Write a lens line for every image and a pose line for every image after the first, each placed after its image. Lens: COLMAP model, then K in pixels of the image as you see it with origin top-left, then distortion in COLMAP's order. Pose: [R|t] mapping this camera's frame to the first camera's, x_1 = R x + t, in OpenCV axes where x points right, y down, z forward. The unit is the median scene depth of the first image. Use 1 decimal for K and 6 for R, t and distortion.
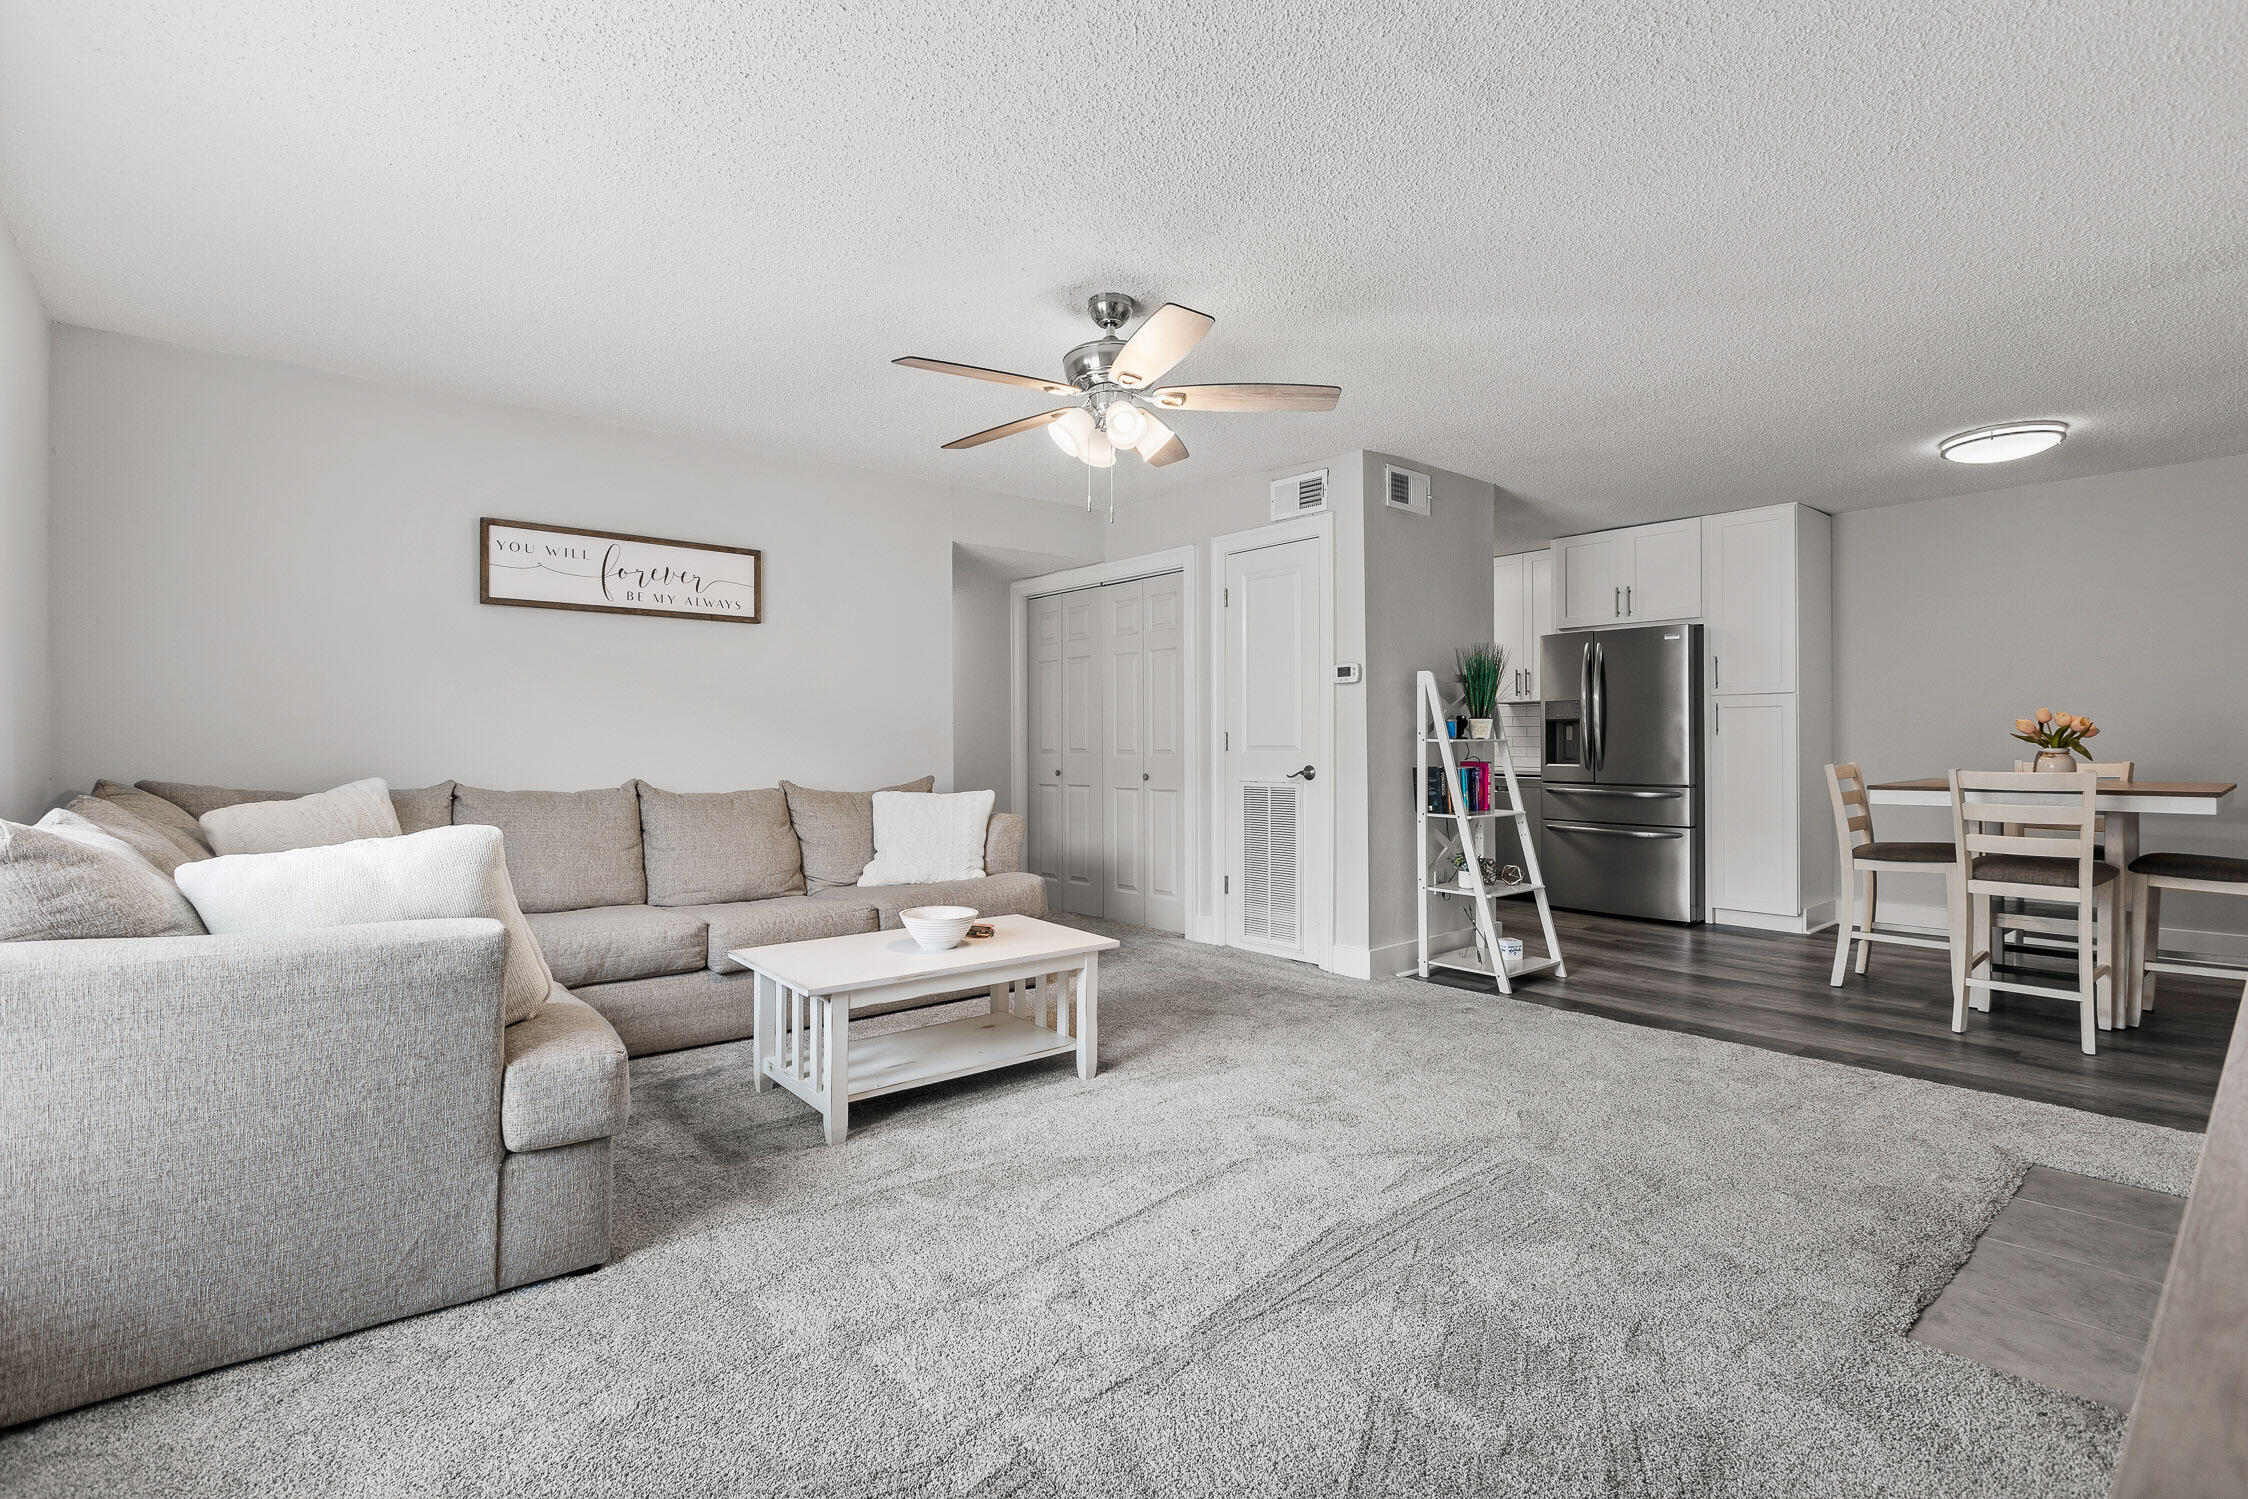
lens RADIAL K [[1051.9, 0, 1124.5], [0, 1051.9, 743.6], [0, 0, 1]] dist [0.001081, 0.000140]
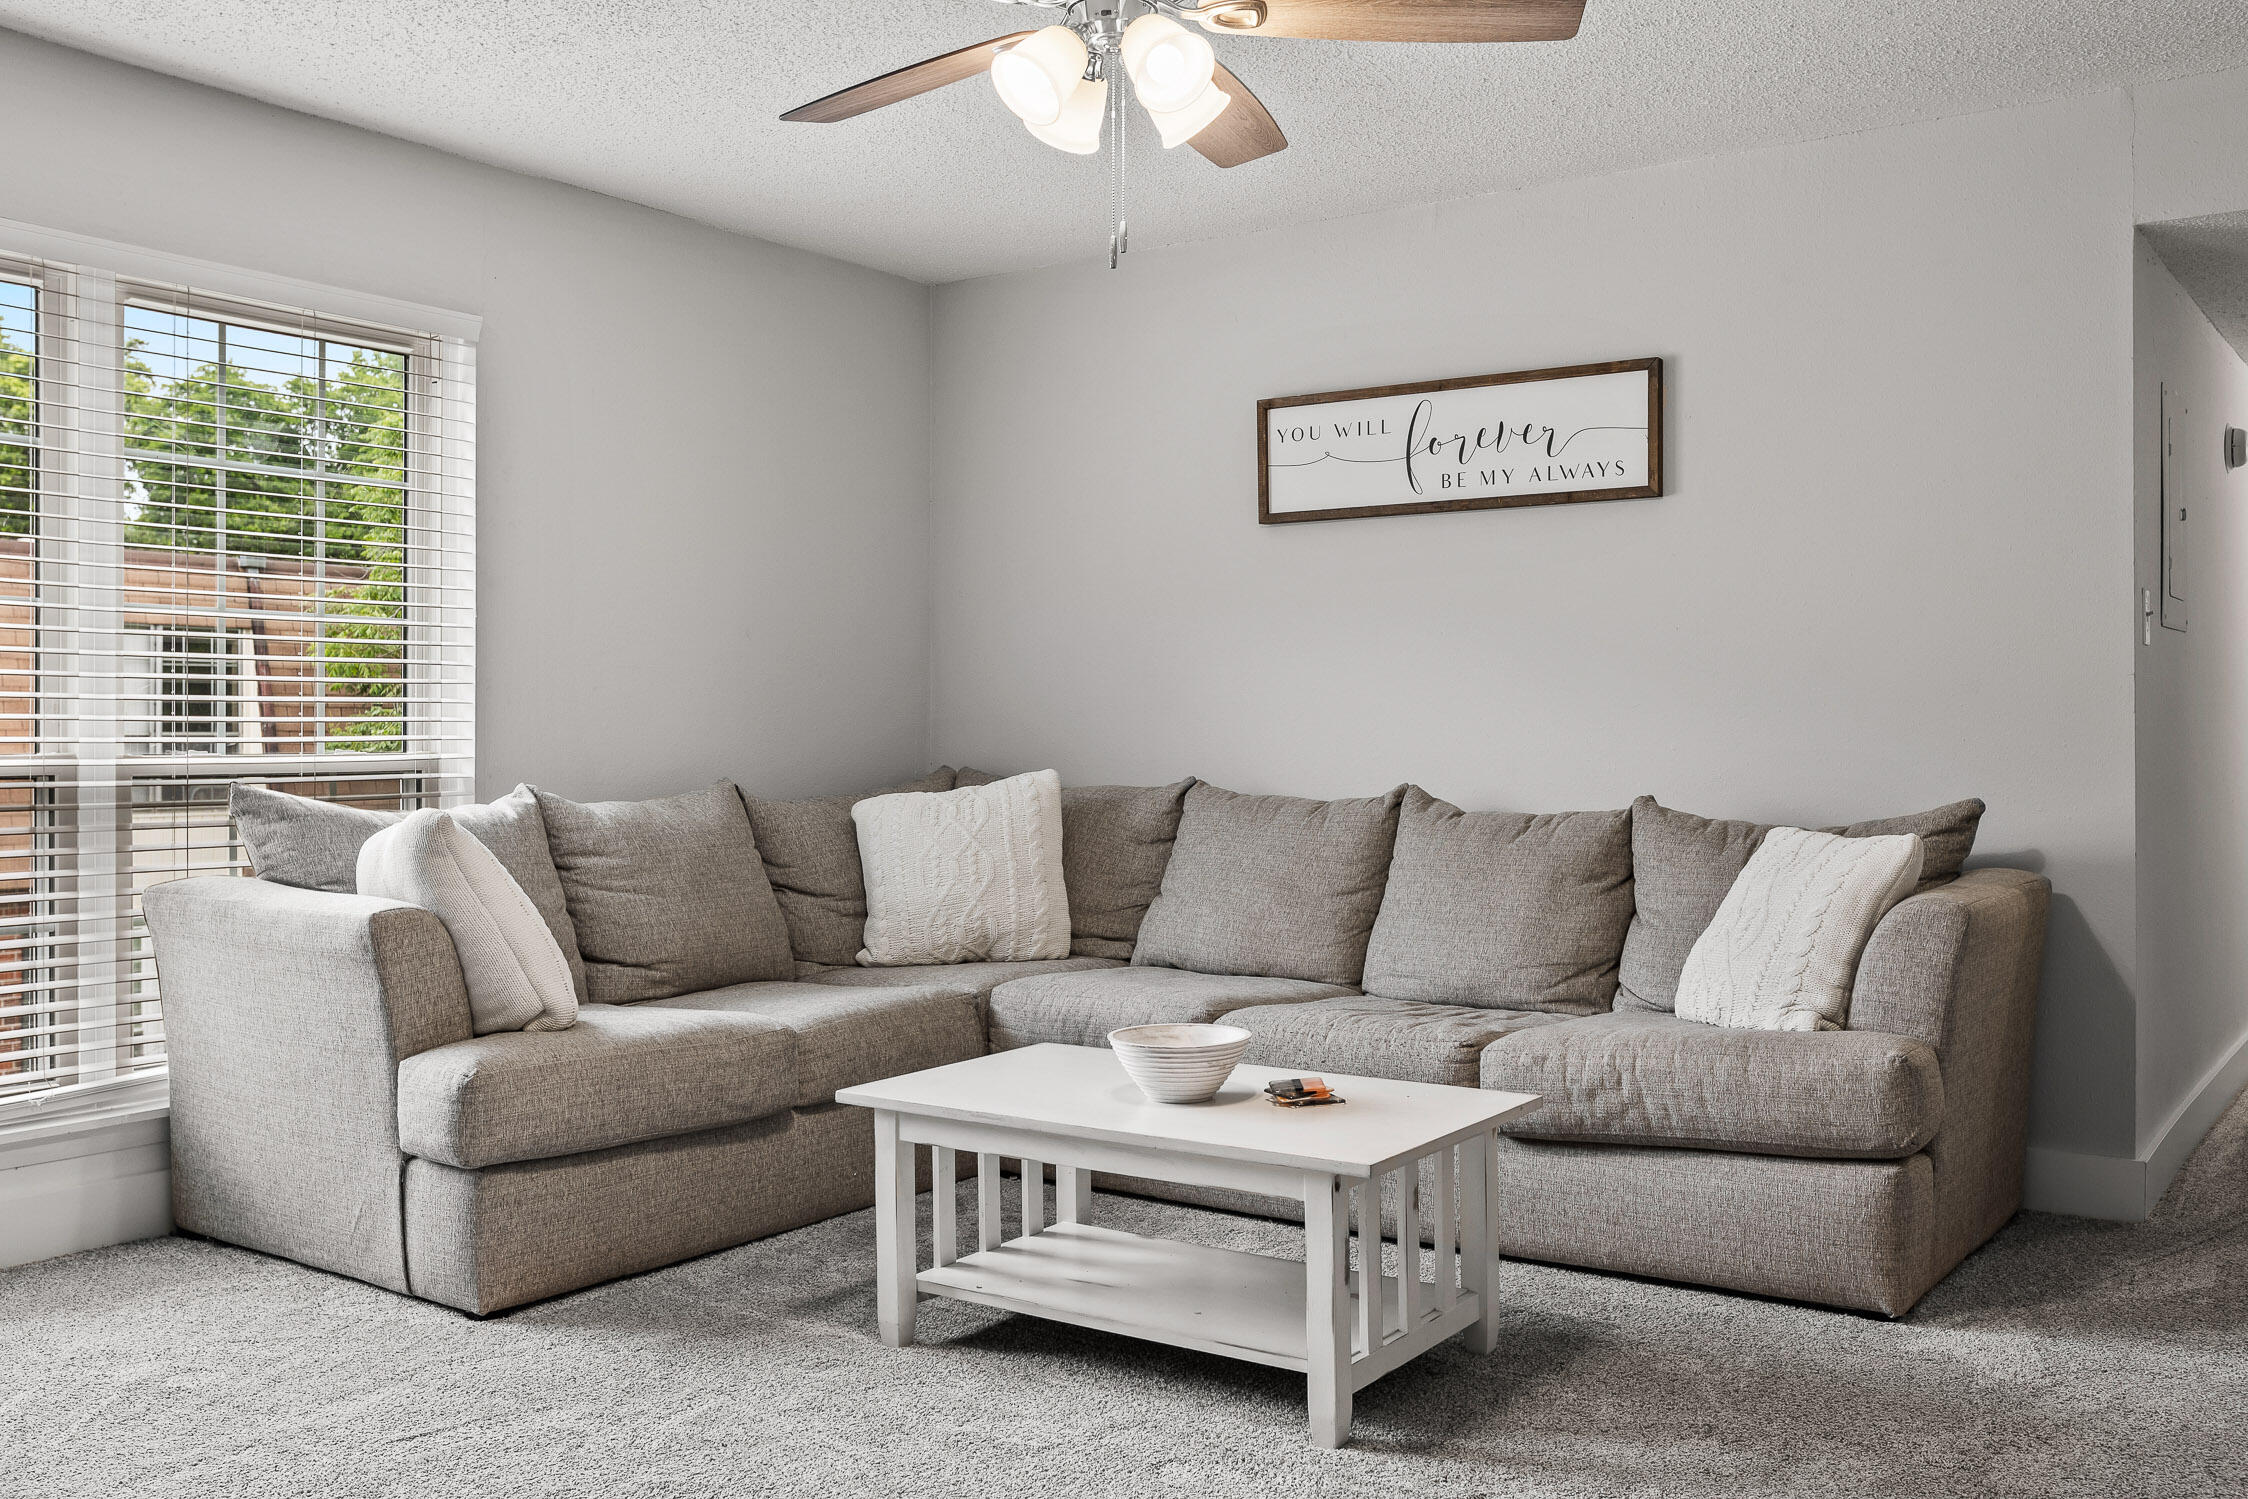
lens RADIAL K [[2039.9, 0, 1124.0], [0, 2039.9, 749.5], [0, 0, 1]] dist [-0.009231, 0.006063]
pose [[0.253221, 0.007851, -0.967377, 0.625615], [0.000466, 0.999966, 0.008237, 0.003873], [0.967408, -0.002537, 0.253209, 0.533599]]
